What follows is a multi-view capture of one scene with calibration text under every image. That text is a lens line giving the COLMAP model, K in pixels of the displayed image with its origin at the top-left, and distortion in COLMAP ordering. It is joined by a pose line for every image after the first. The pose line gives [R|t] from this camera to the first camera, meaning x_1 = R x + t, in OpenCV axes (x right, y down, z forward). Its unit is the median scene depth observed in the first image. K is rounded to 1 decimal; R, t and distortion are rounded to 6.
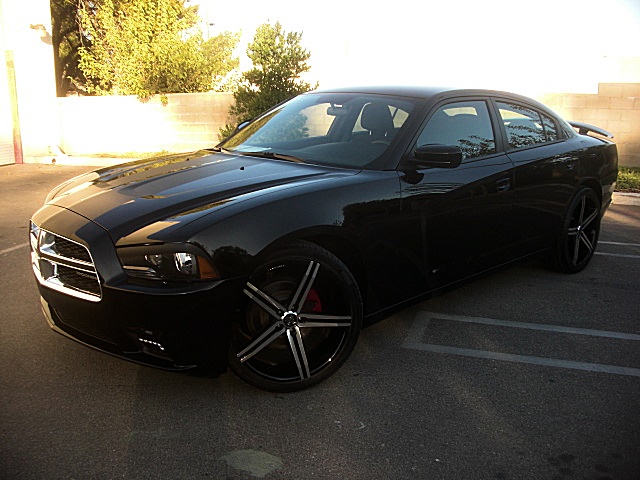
lens RADIAL K [[618.9, 0, 320.0], [0, 618.9, 240.0], [0, 0, 1]] dist [-0.212530, 0.193228]
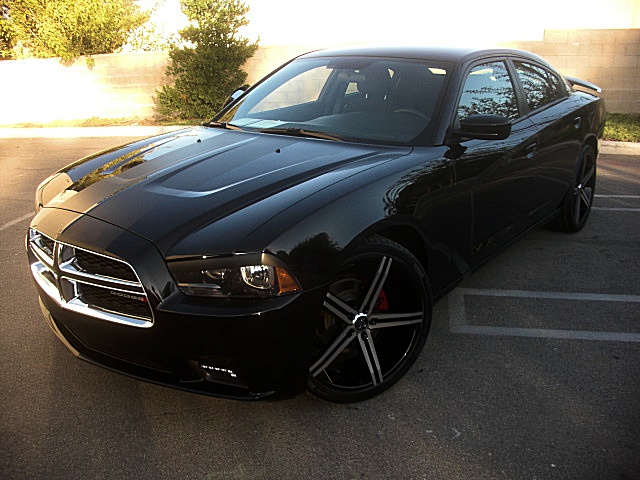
lens RADIAL K [[618.9, 0, 320.0], [0, 618.9, 240.0], [0, 0, 1]] dist [-0.212530, 0.193228]
pose [[0.989115, -0.069433, 0.129736, -0.175545], [0.058918, 0.994789, 0.083205, -0.055400], [-0.134837, -0.074656, 0.988051, 0.109901]]
